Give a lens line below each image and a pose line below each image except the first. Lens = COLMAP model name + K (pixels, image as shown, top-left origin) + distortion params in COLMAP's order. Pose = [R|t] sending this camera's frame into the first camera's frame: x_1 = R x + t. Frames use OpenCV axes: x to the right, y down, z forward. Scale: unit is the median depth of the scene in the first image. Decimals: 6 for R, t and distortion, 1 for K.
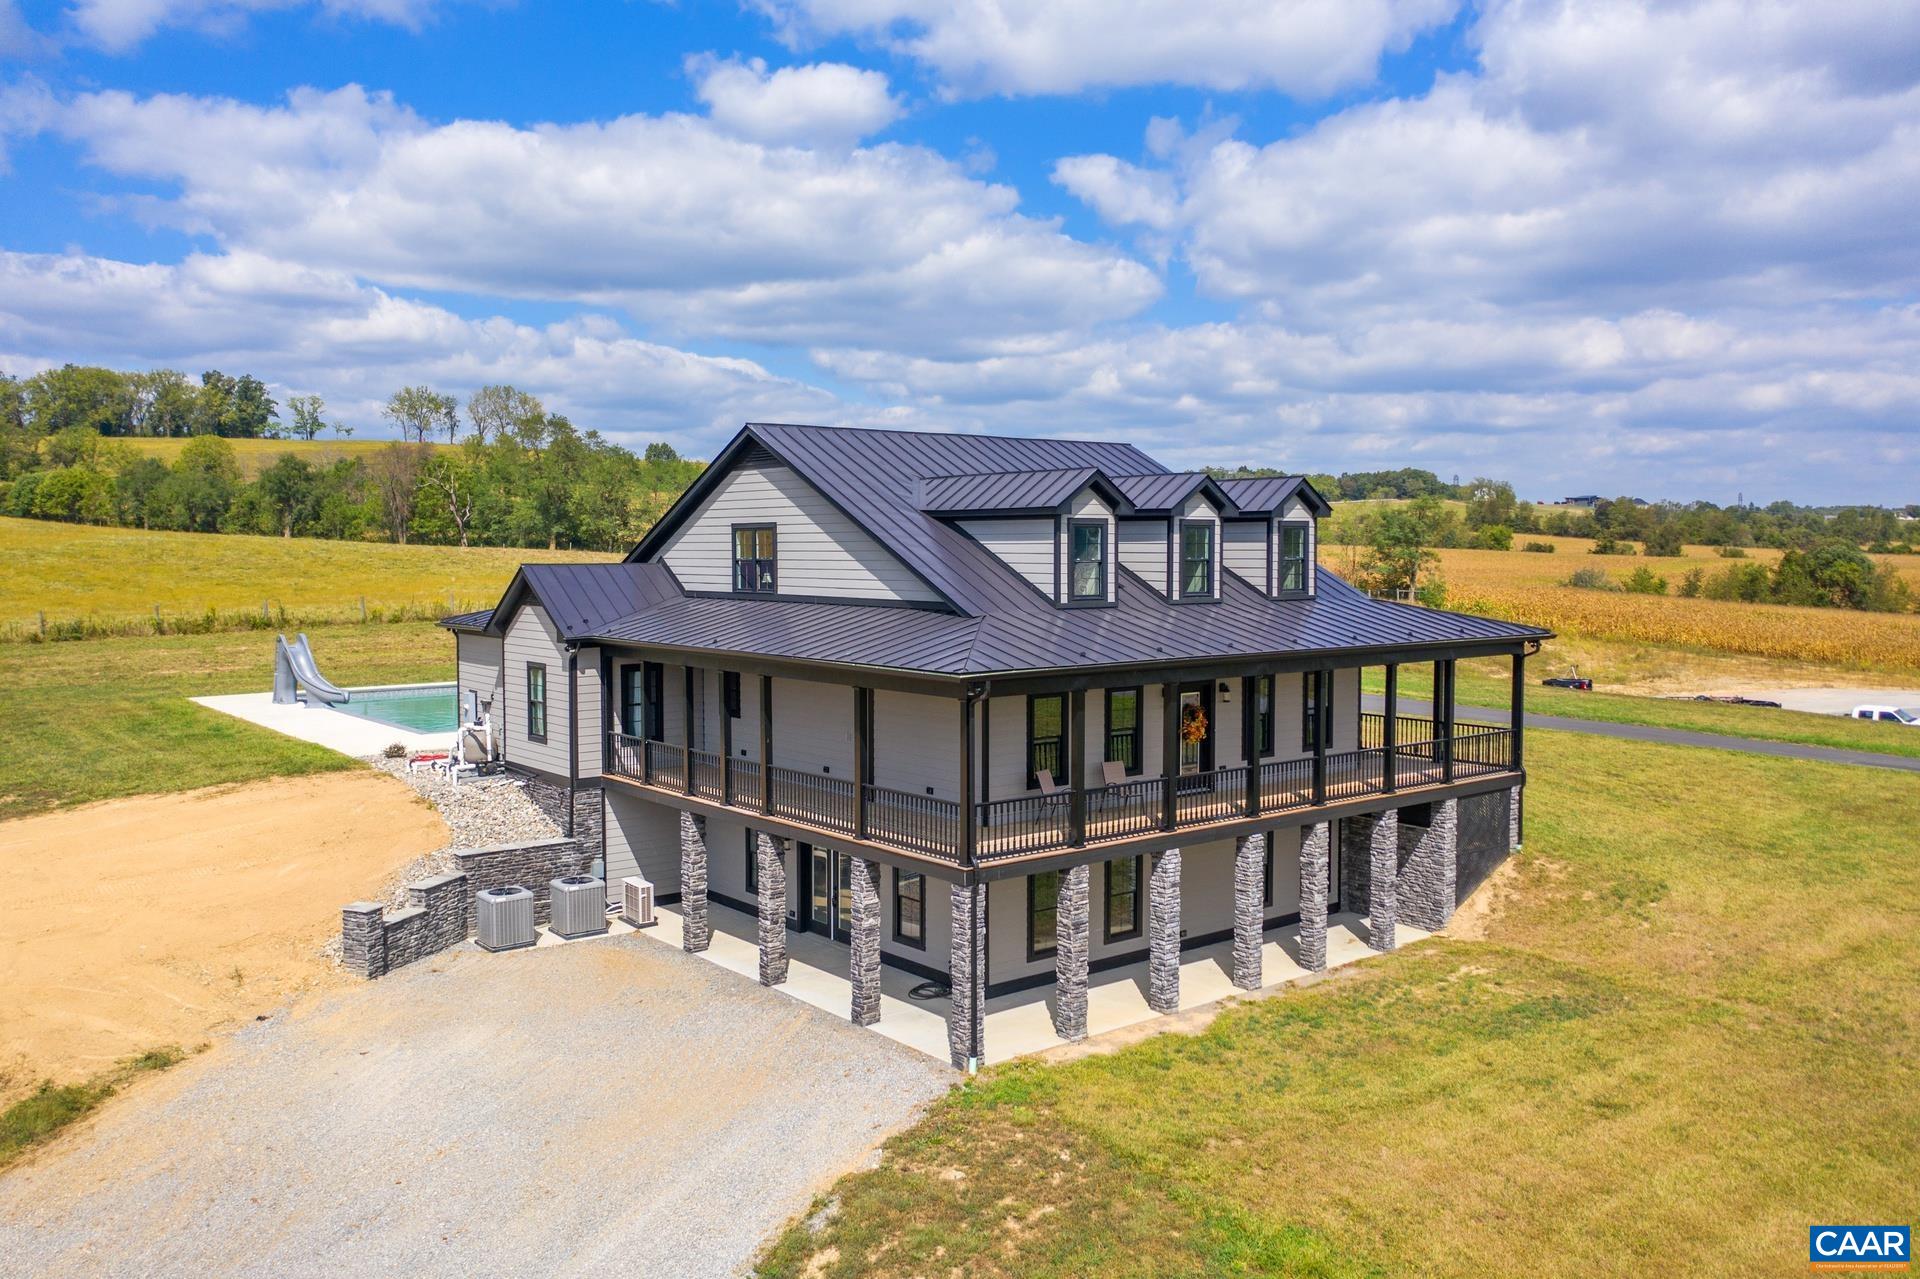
lens RADIAL K [[1567.1, 0, 960.0], [0, 1567.1, 639.5], [0, 0, 1]] dist [-0.007901, -0.005514]
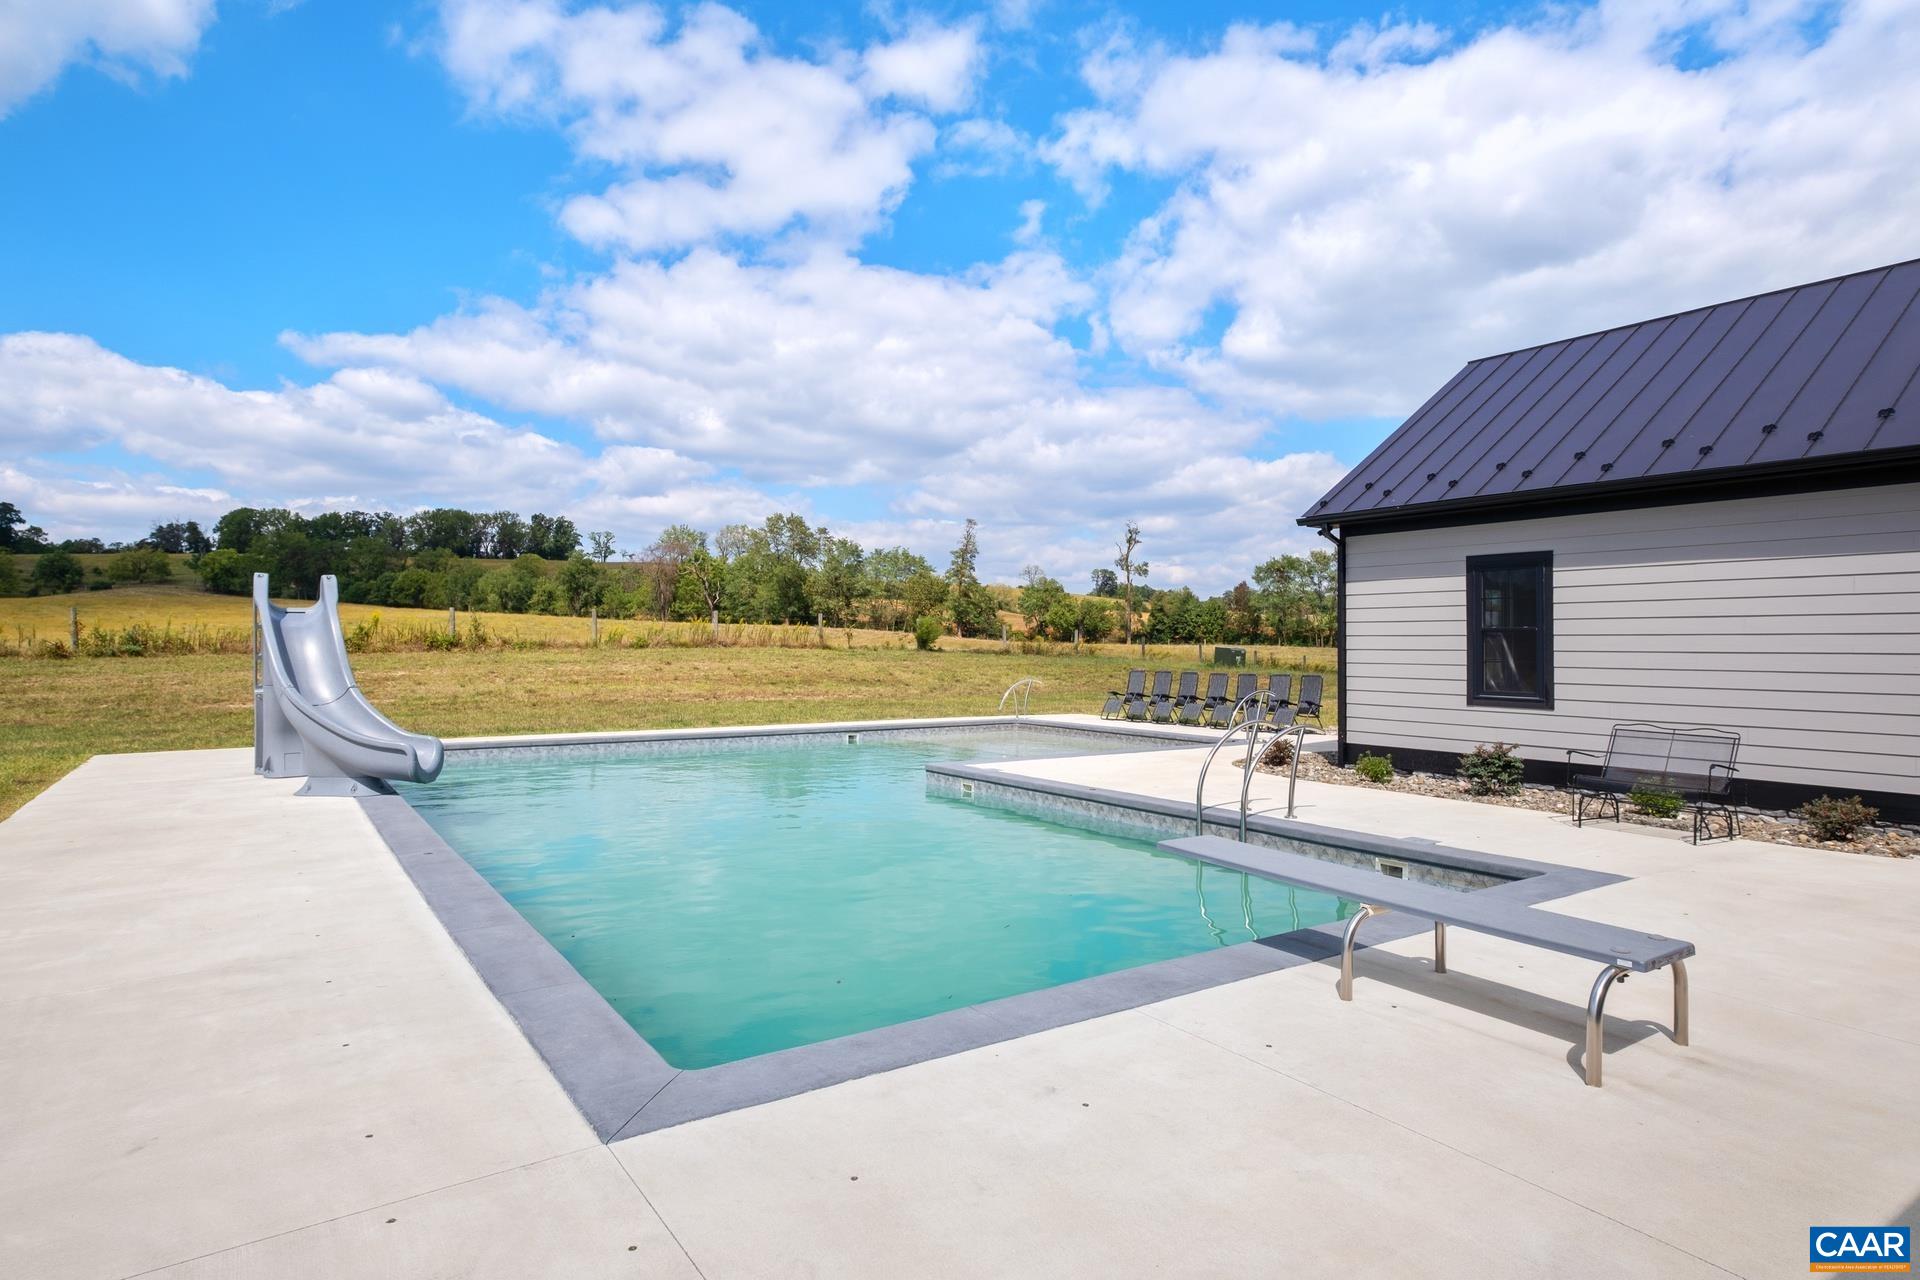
lens RADIAL K [[1042.1, 0, 960.0], [0, 1042.1, 640.0], [0, 0, 1]] dist [0.025979, -0.000271]
pose [[0.997542, 0.007983, -0.069612, -0.064244], [-0.012816, 0.997516, -0.069263, 0.006092], [0.068887, 0.069985, 0.995167, 0.189629]]
